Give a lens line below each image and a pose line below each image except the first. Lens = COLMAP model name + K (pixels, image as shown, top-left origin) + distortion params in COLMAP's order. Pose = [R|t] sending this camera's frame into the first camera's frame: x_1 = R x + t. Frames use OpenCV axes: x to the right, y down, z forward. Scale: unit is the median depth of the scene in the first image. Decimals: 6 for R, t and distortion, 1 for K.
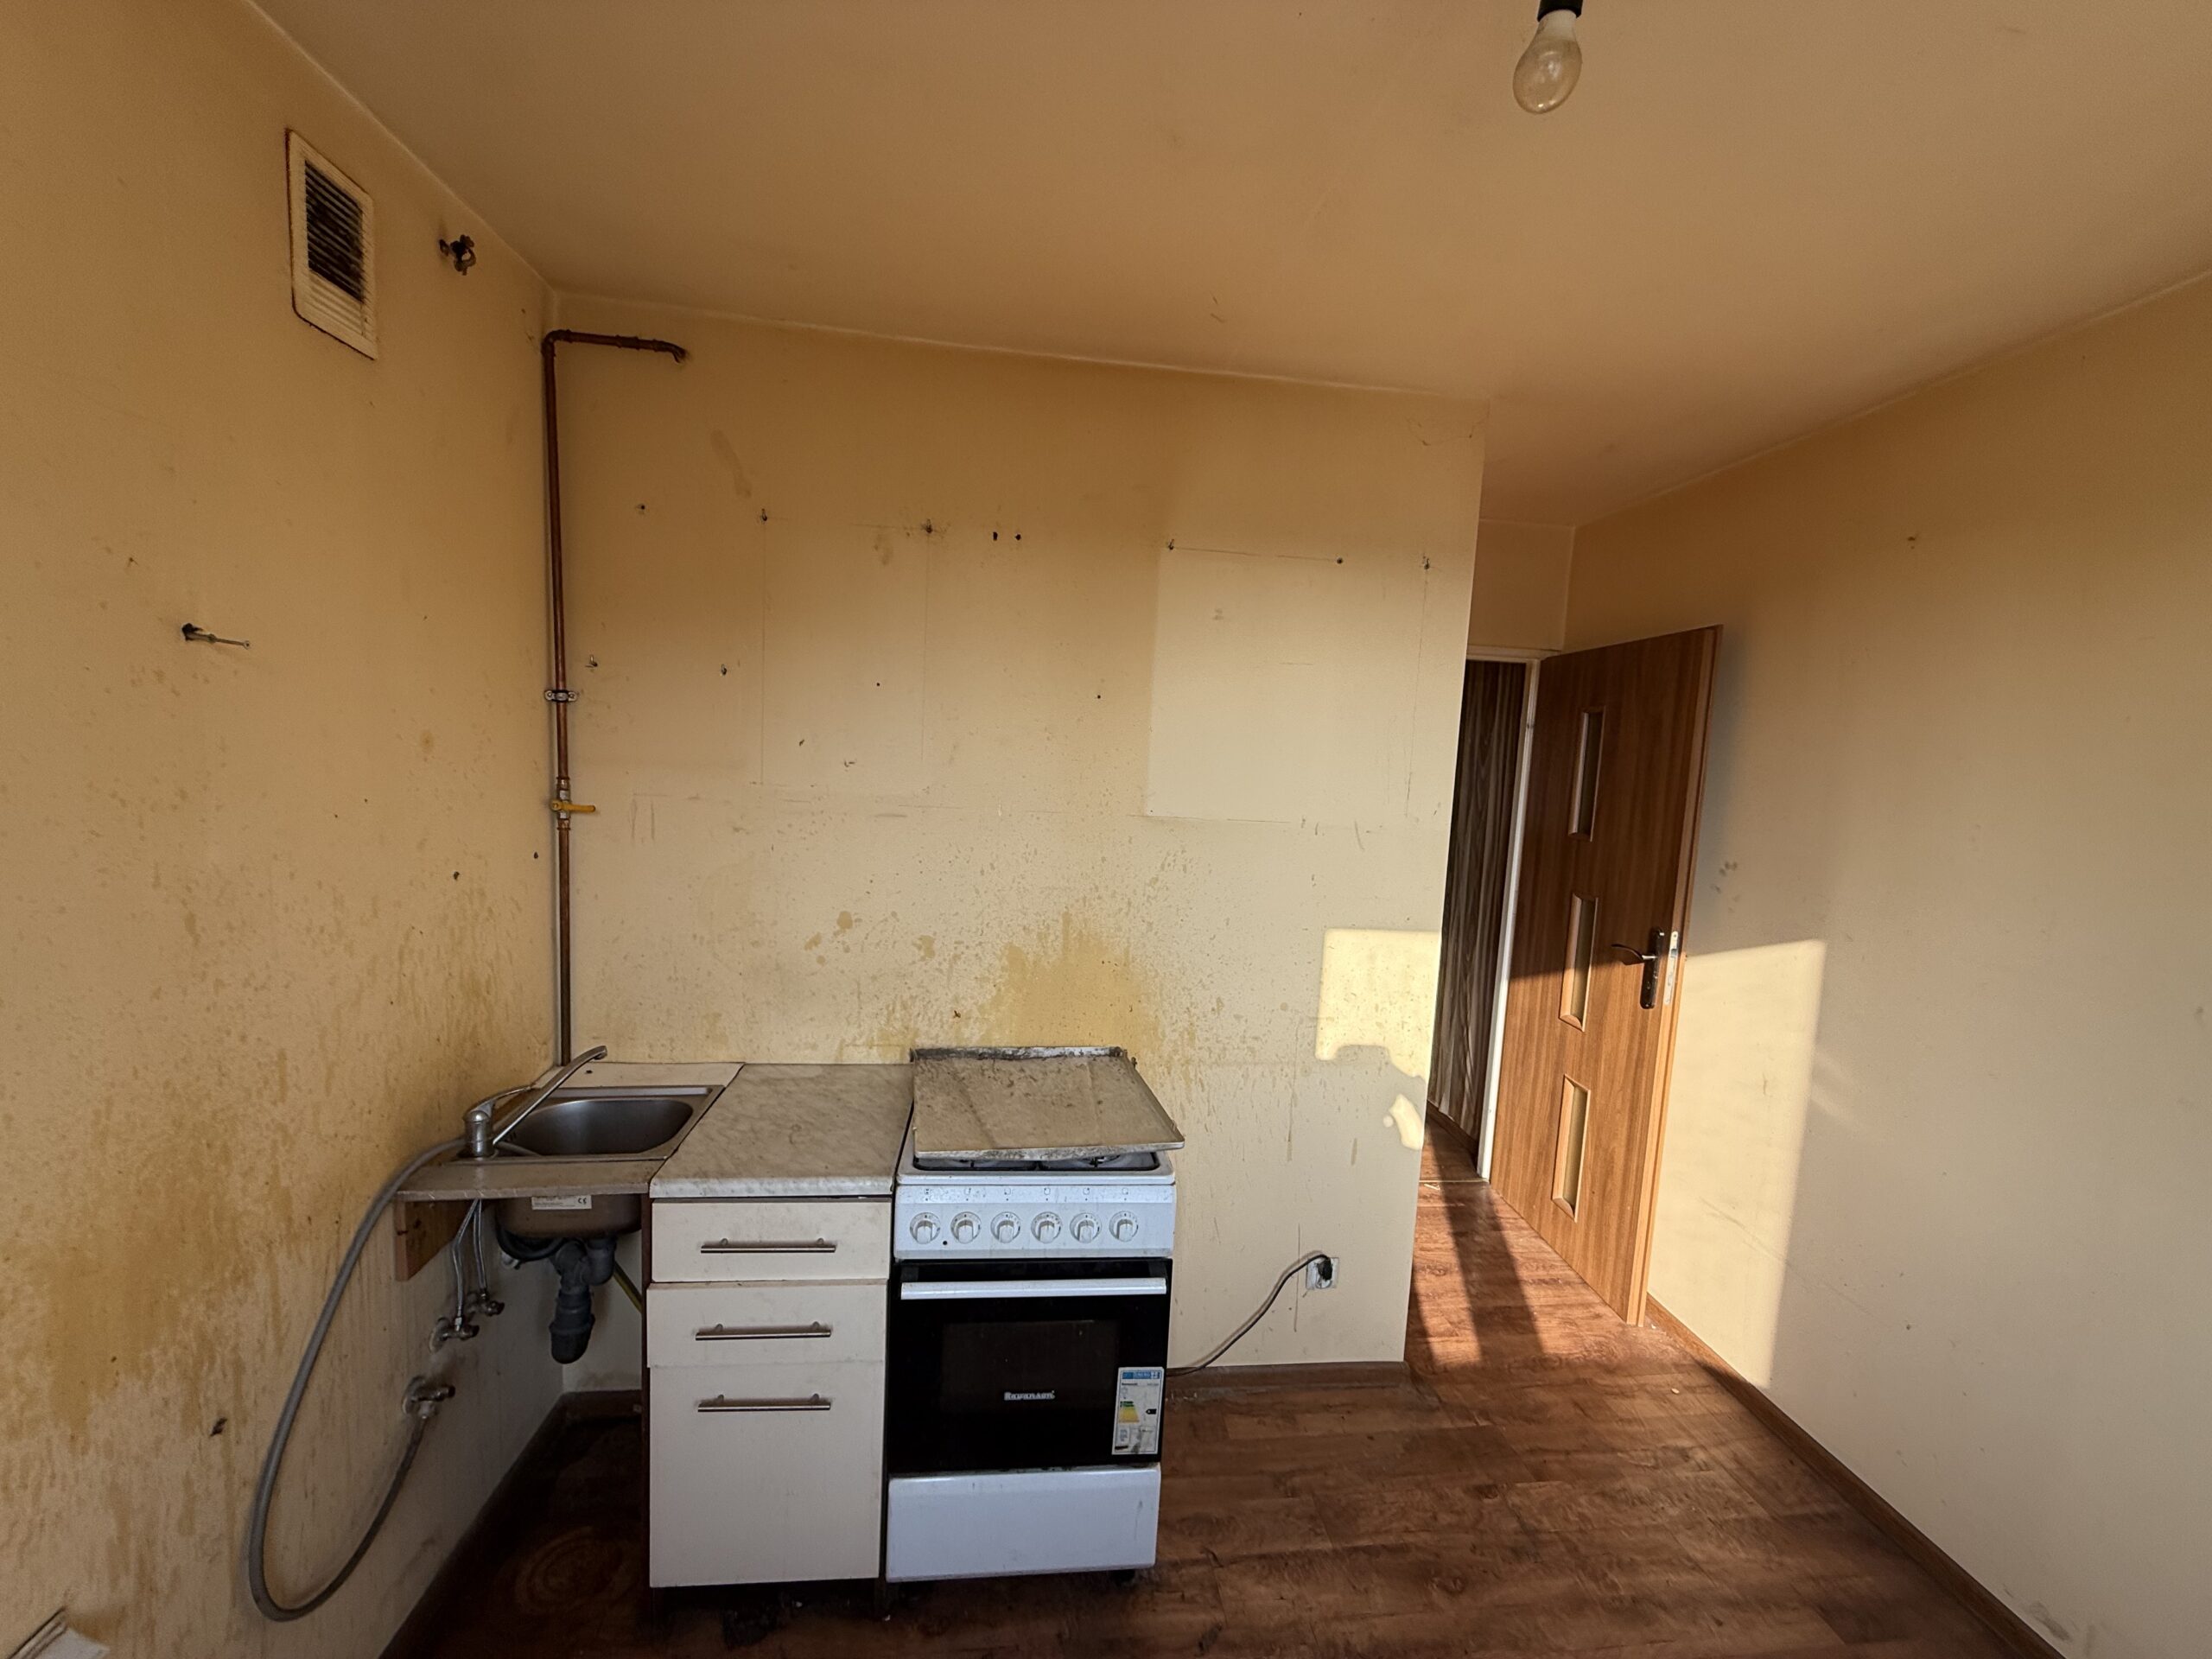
lens RADIAL K [[873.0, 0, 1103.7], [0, 873.0, 837.6], [0, 0, 1]] dist [0.003253, -0.000905]
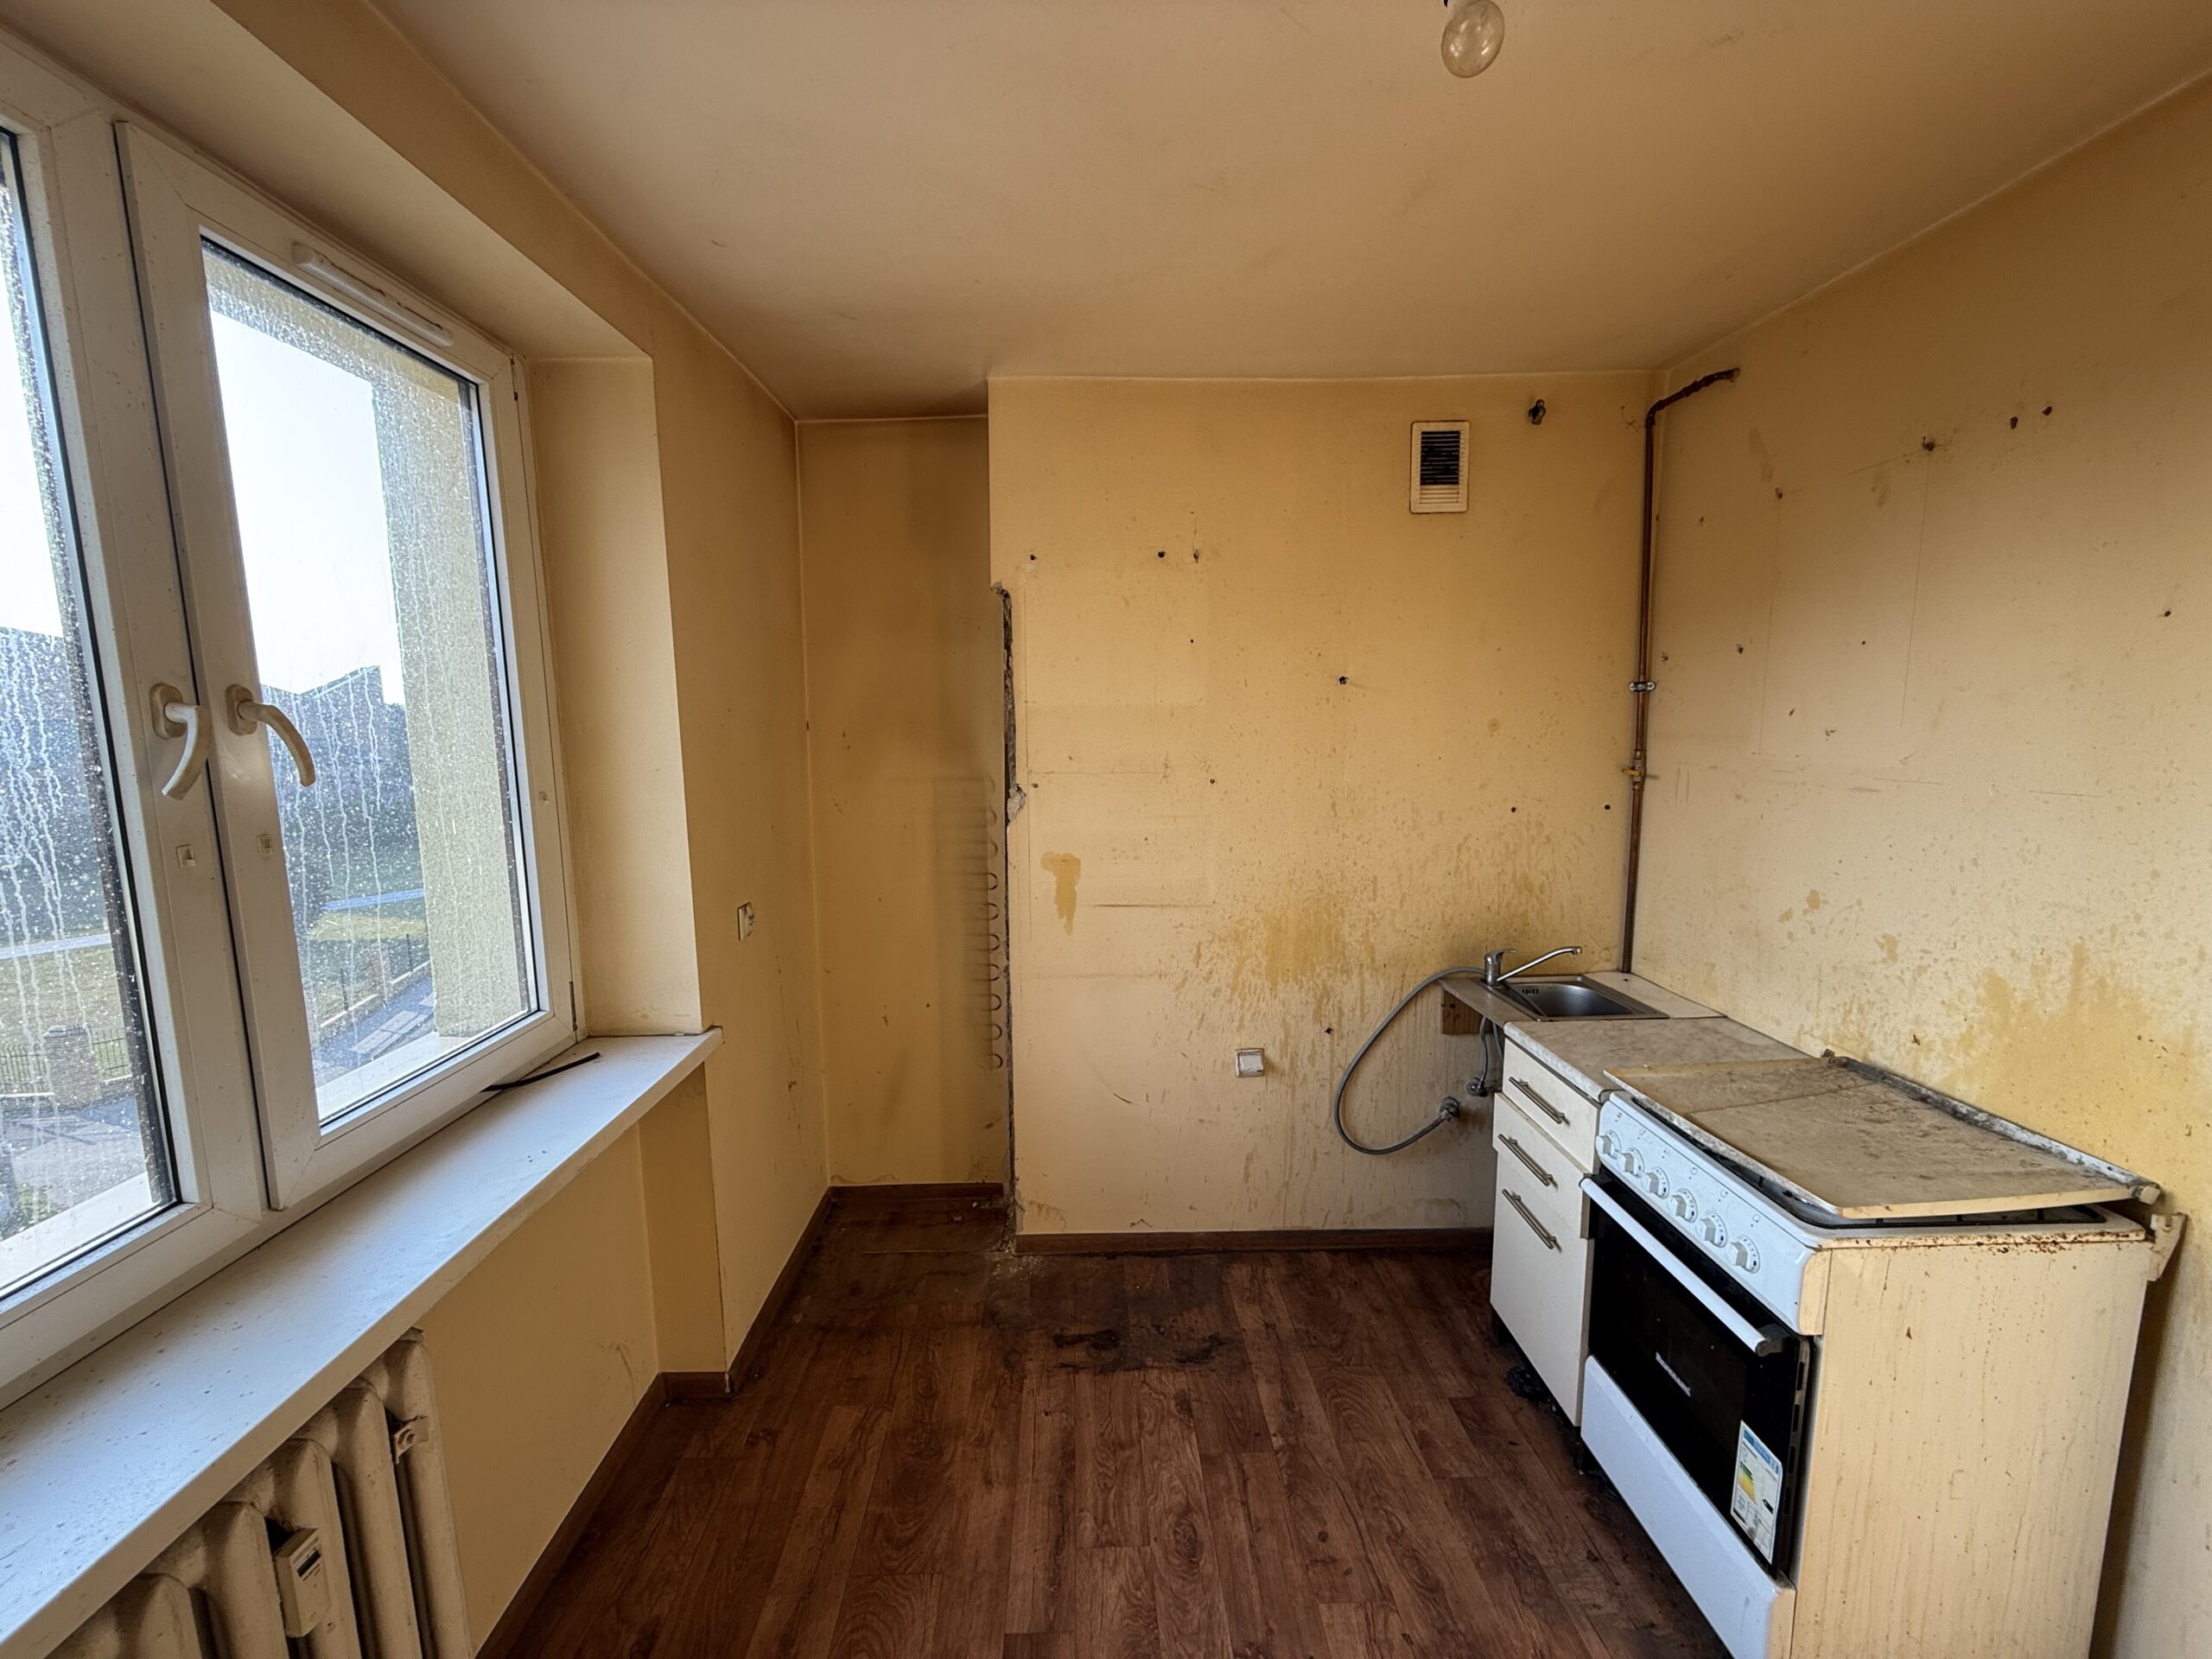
lens RADIAL K [[873.0, 0, 1100.1], [0, 873.0, 836.4], [0, 0, 1]] dist [0.003253, -0.000905]
pose [[-0.084506, 0.087771, -0.992550, 0.827978], [-0.089863, 0.991382, 0.095319, 0.007803], [0.992363, 0.097248, -0.075891, 0.356534]]
